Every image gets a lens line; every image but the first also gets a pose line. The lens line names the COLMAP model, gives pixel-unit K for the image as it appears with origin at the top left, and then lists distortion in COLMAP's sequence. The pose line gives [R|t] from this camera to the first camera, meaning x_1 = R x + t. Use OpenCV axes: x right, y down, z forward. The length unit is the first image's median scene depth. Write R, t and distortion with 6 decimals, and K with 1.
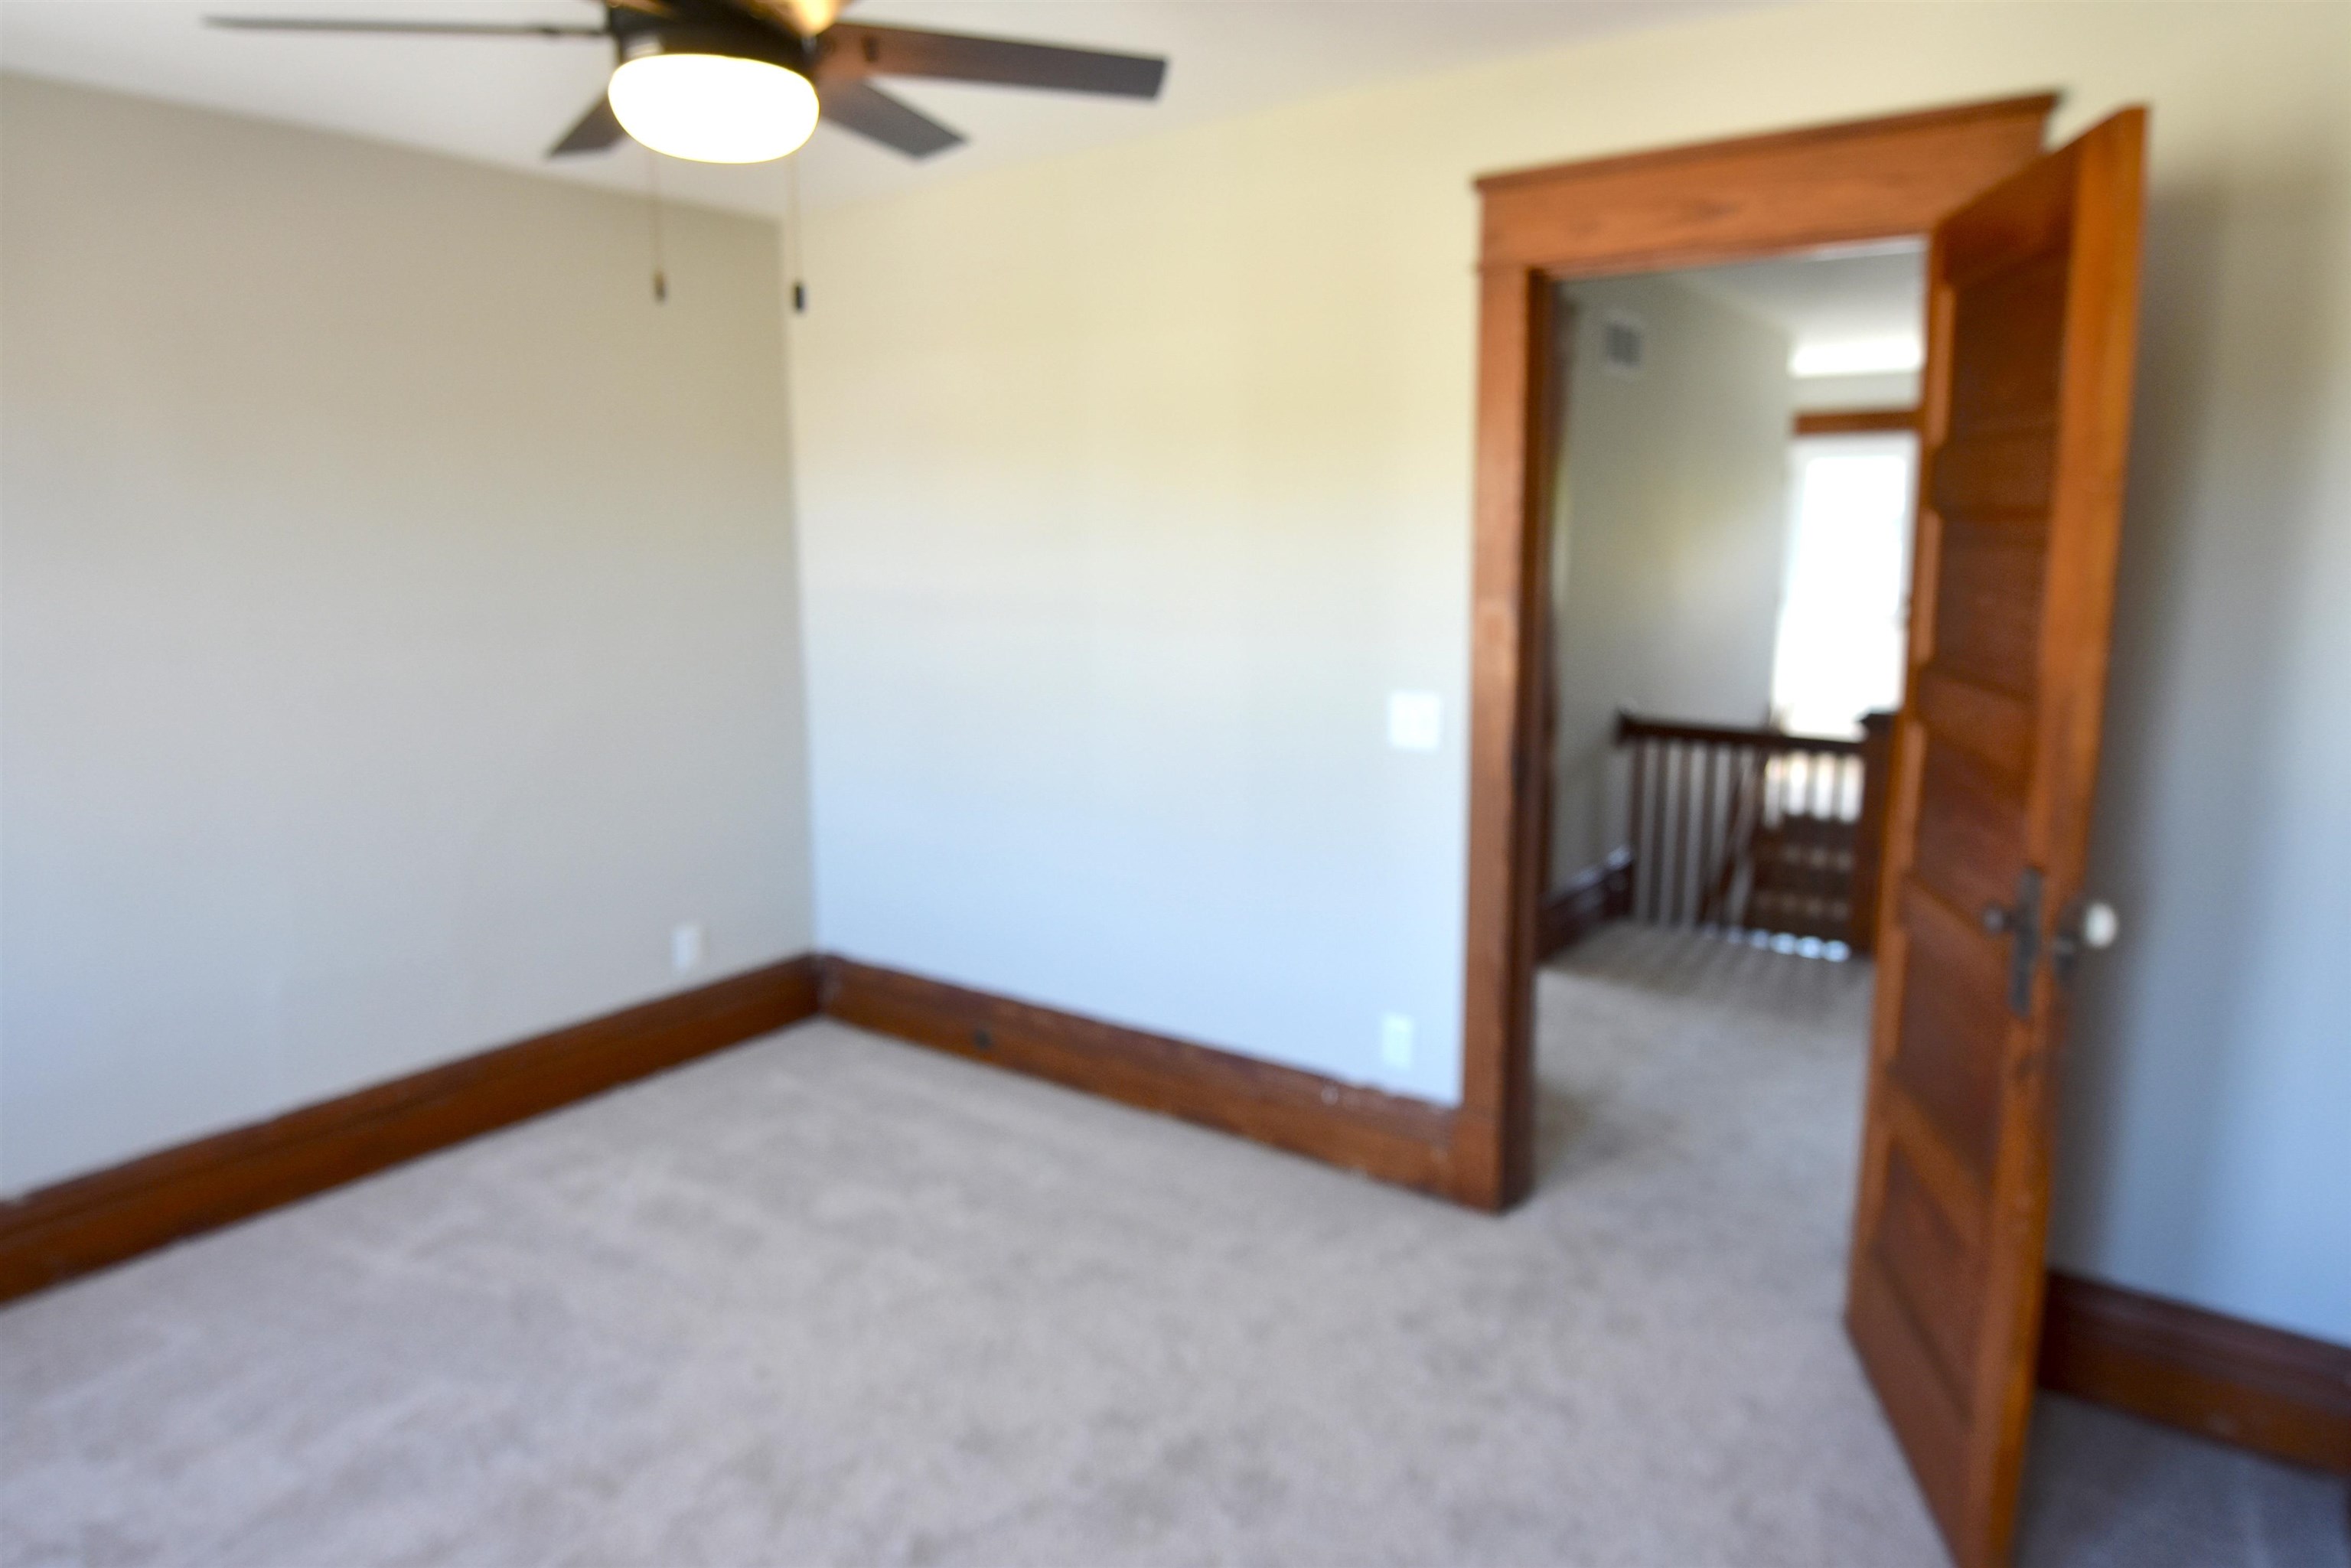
lens RADIAL K [[1416.9, 0, 1187.1], [0, 1416.9, 765.4], [0, 0, 1]] dist [-0.010525, -0.002532]
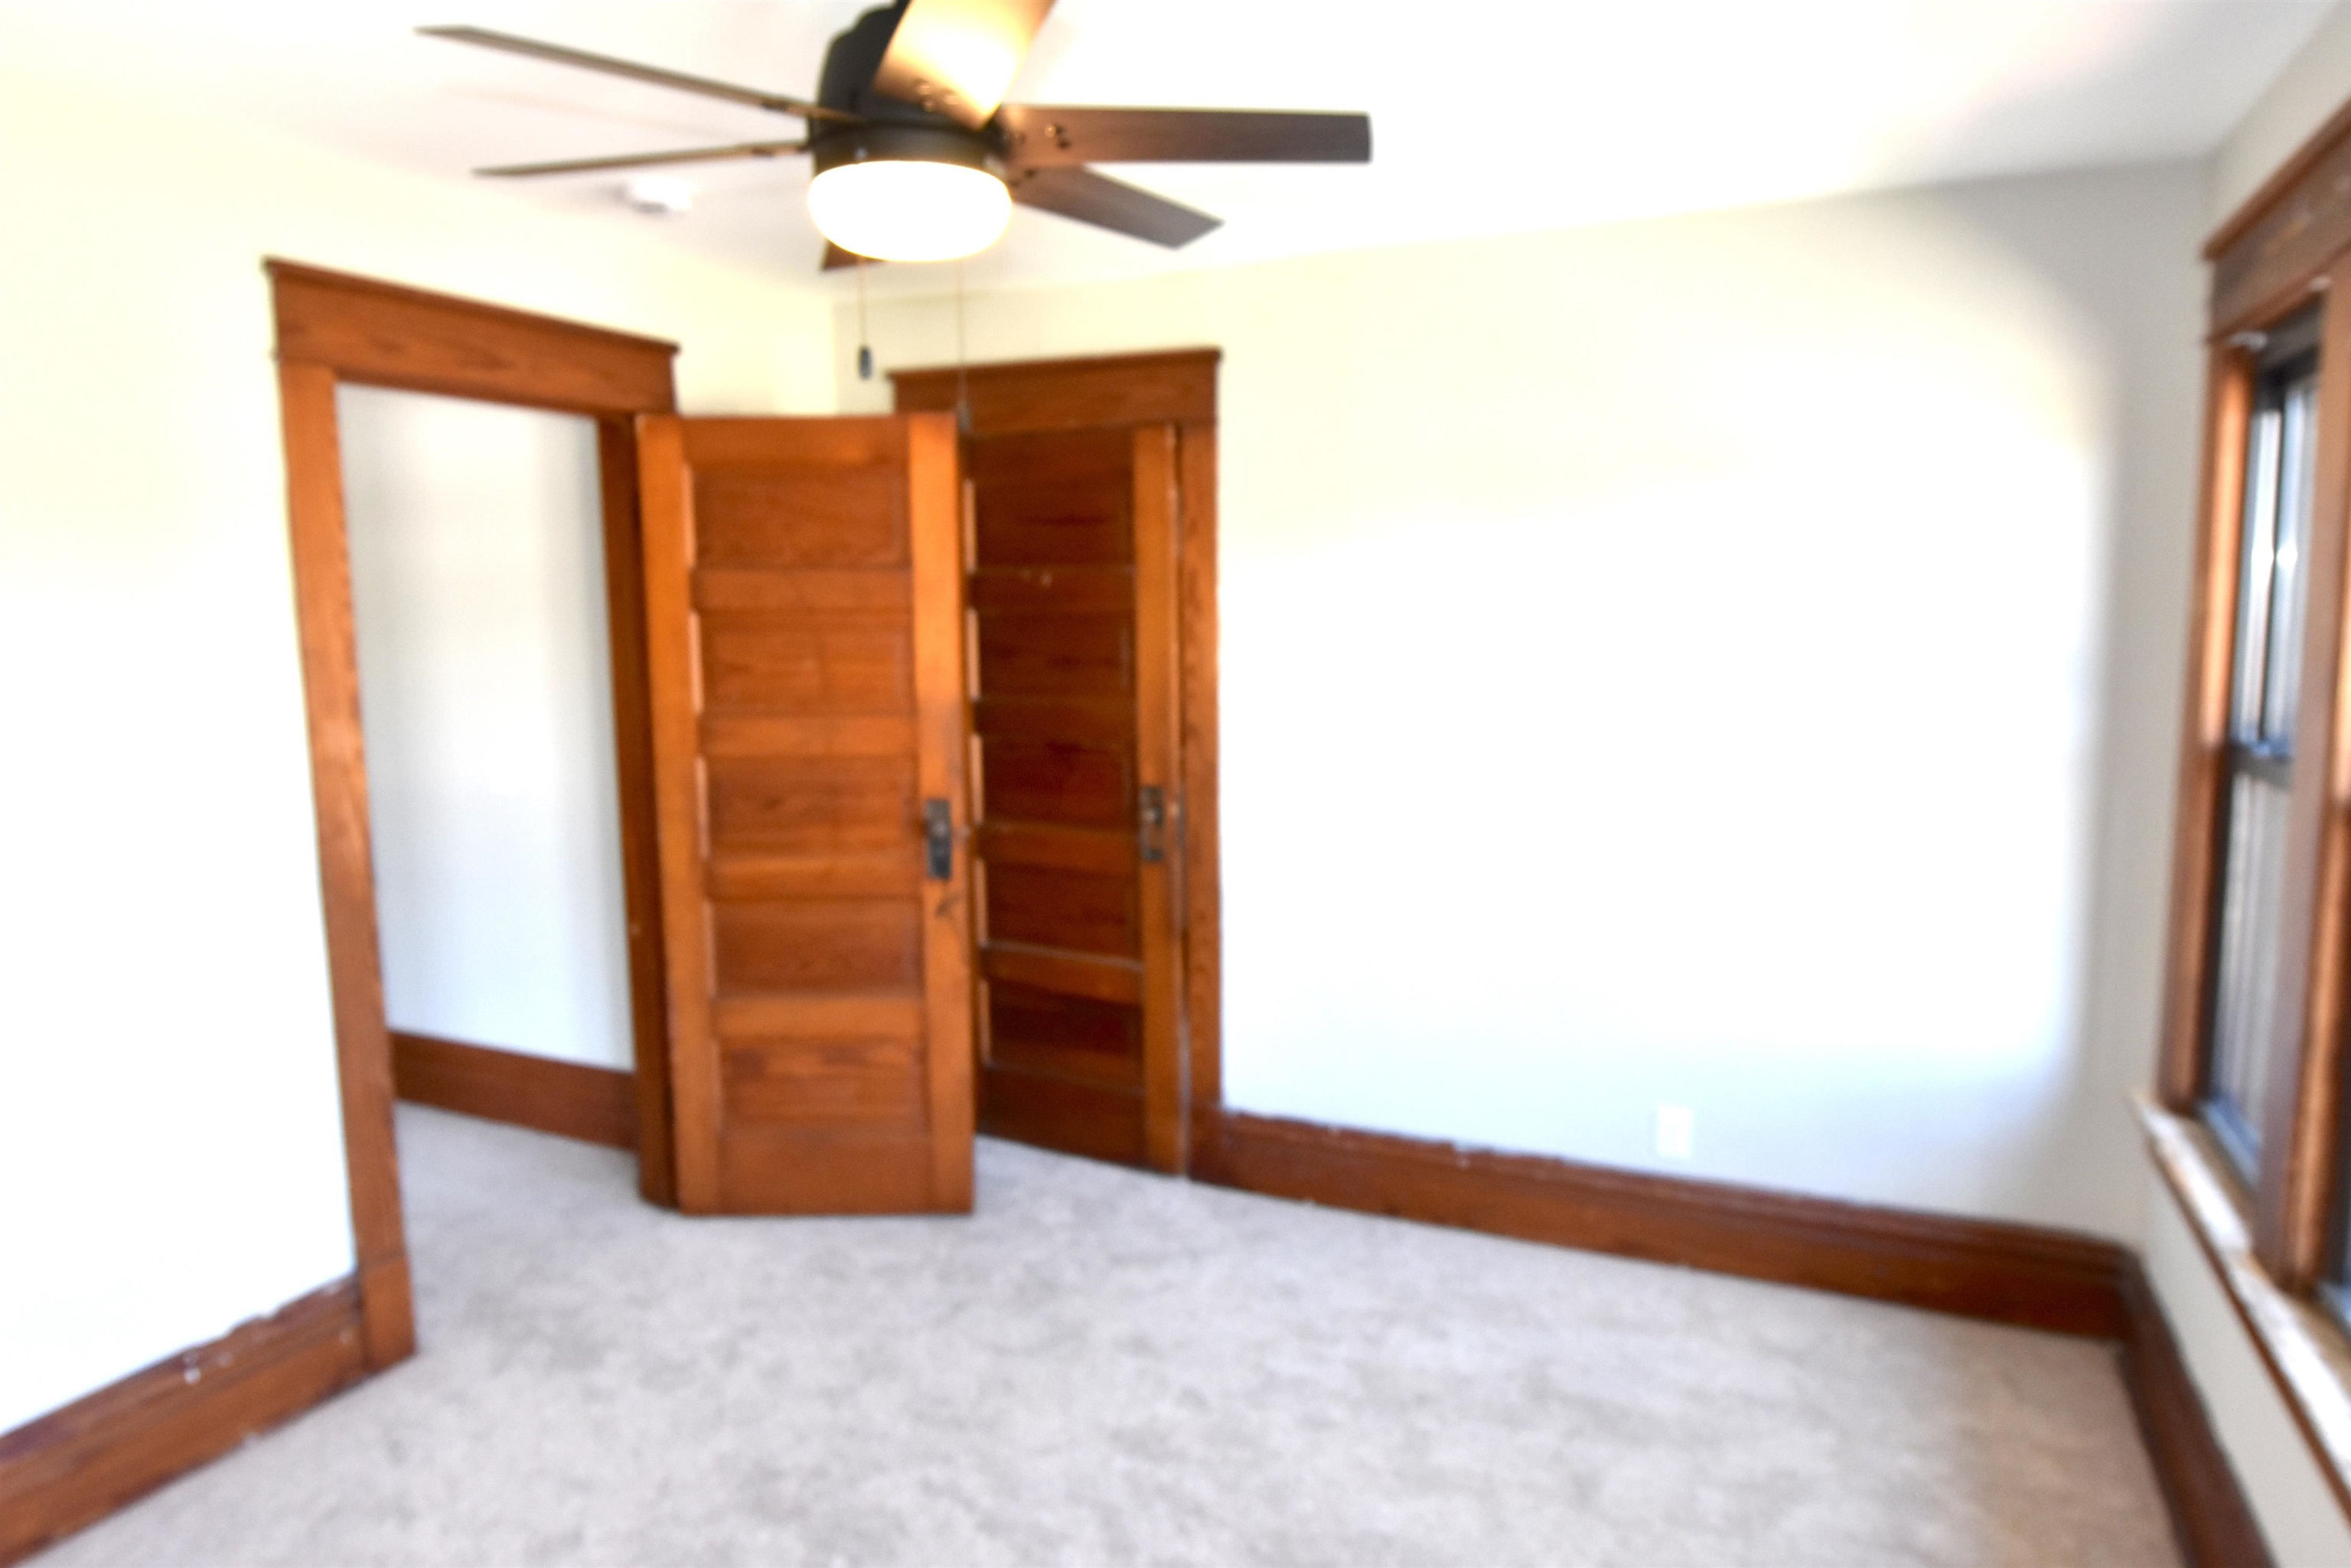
lens RADIAL K [[1416.9, 0, 1187.1], [0, 1416.9, 765.4], [0, 0, 1]] dist [-0.010525, -0.002532]
pose [[-0.191396, -0.105607, 0.975815, -0.867365], [0.182713, 0.972983, 0.141138, -0.117876], [-0.964357, 0.205307, -0.166929, 0.661683]]
